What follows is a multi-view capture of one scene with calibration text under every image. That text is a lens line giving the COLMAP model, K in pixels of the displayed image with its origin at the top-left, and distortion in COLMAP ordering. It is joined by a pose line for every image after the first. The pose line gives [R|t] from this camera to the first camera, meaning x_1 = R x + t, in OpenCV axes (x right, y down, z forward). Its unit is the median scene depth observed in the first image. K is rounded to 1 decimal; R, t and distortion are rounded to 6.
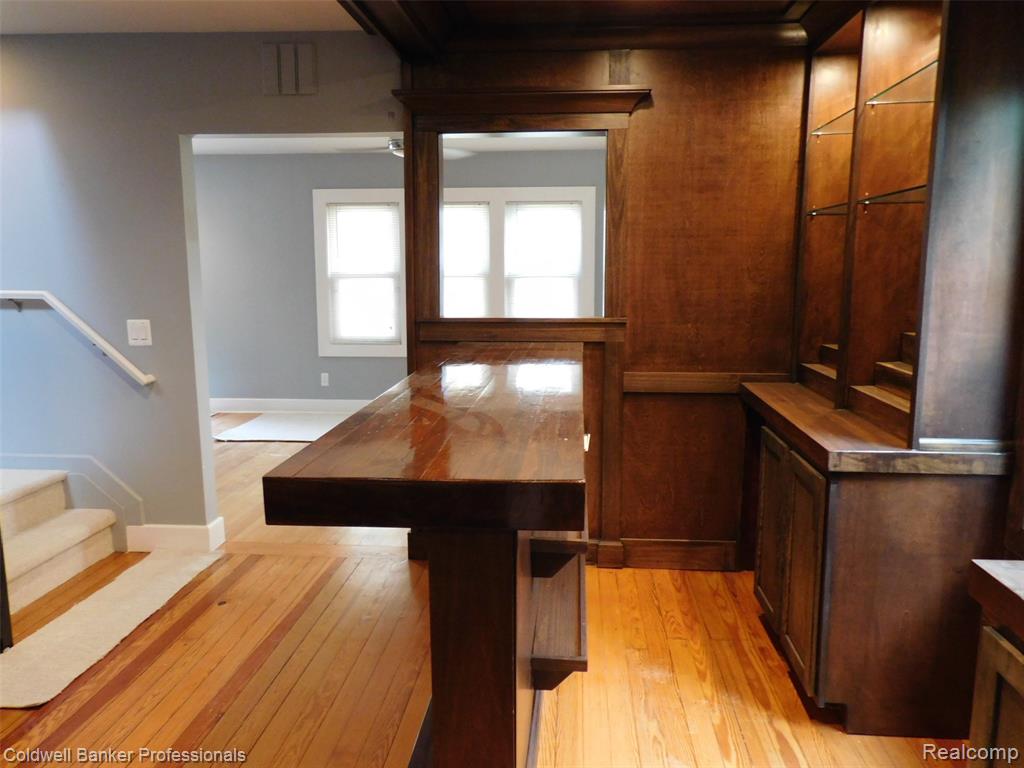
lens RADIAL K [[772.6, 0, 513.4], [0, 772.6, 385.4], [0, 0, 1]] dist [-0.021525, 0.055406]
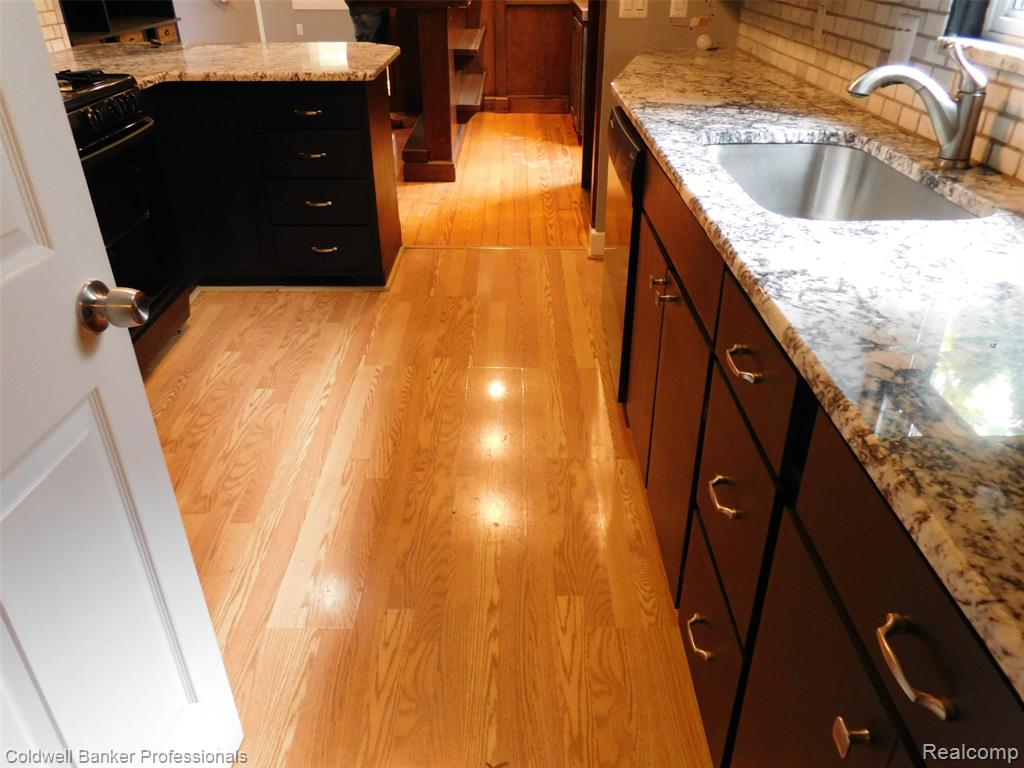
lens RADIAL K [[772.6, 0, 512.1], [0, 772.6, 380.3], [0, 0, 1]] dist [-0.021525, 0.055406]
pose [[0.996610, -0.035758, 0.074098, -0.007930], [0.007440, 0.936095, 0.351668, 0.190934], [-0.081937, -0.349925, 0.933188, -0.948622]]
